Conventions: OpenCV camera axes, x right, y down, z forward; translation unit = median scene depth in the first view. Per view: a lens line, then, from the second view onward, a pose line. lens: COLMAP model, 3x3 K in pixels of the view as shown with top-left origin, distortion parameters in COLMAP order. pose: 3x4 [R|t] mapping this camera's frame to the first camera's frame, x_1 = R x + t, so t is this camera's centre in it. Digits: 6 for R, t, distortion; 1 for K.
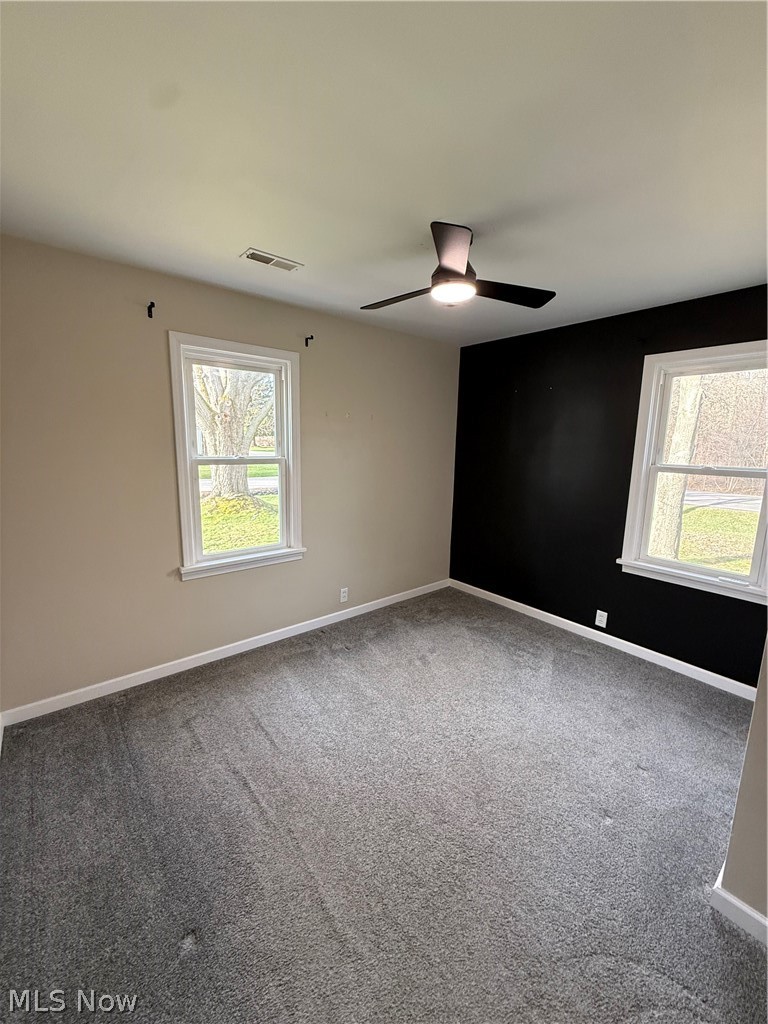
lens RADIAL K [[407.5, 0, 382.3], [0, 407.5, 513.6], [0, 0, 1]] dist [-0.003264, 0.000850]
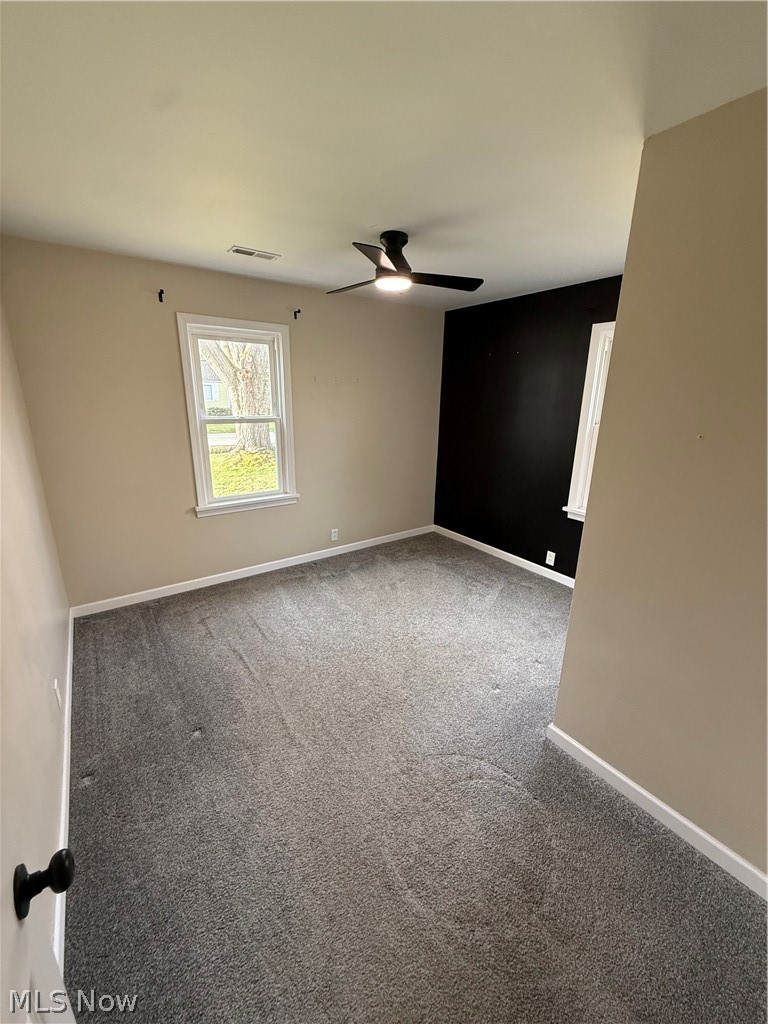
lens RADIAL K [[407.5, 0, 384.0], [0, 407.5, 514.4], [0, 0, 1]] dist [-0.003264, 0.000850]
pose [[0.997691, 0.016593, -0.065864, 0.186394], [-0.009112, 0.993633, 0.112298, 0.009557], [0.067308, -0.111438, 0.991489, -0.235389]]
